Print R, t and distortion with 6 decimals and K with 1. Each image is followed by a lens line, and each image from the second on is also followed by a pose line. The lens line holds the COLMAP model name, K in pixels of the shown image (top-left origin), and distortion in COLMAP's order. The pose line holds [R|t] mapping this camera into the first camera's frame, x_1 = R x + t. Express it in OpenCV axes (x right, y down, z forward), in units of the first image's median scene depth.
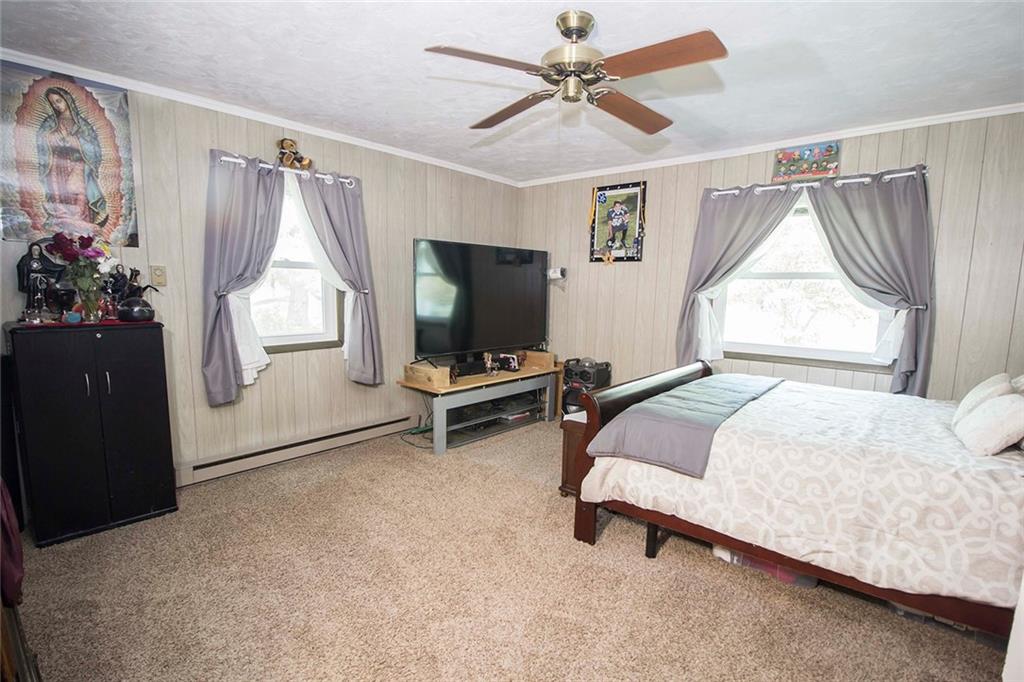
lens RADIAL K [[483.0, 0, 519.3], [0, 483.0, 361.6], [0, 0, 1]] dist [-0.018624, -0.001925]
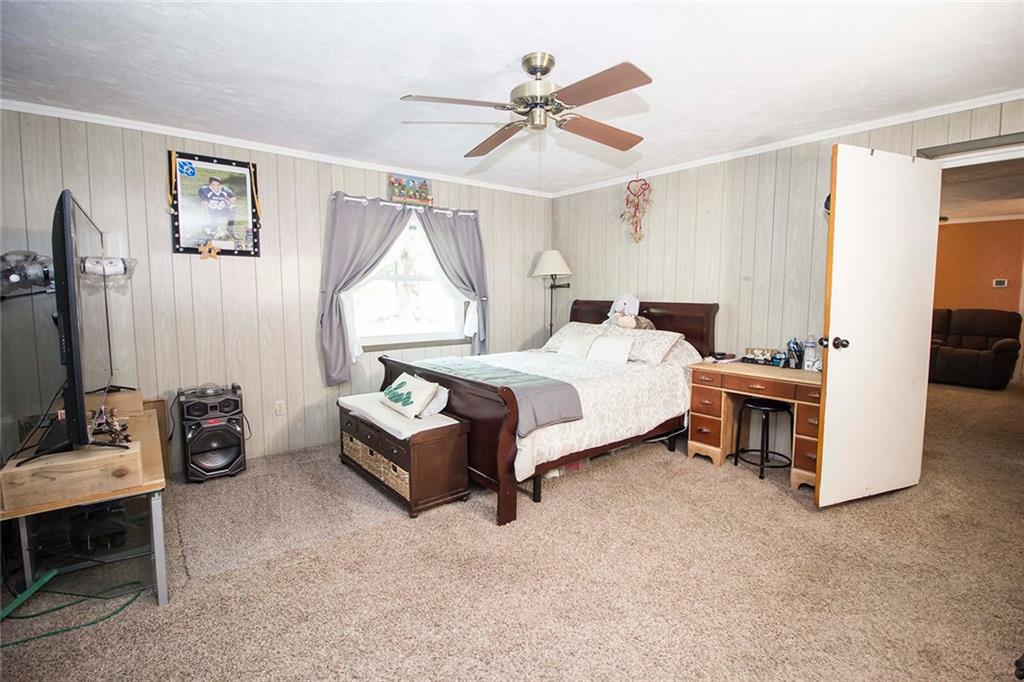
lens RADIAL K [[483.0, 0, 514.4], [0, 483.0, 337.4], [0, 0, 1]] dist [-0.018624, -0.001925]
pose [[0.167544, -0.108377, 0.979889, -0.585595], [0.145747, 0.985740, 0.084104, -0.085535], [-0.975032, 0.128725, 0.180950, 0.489290]]
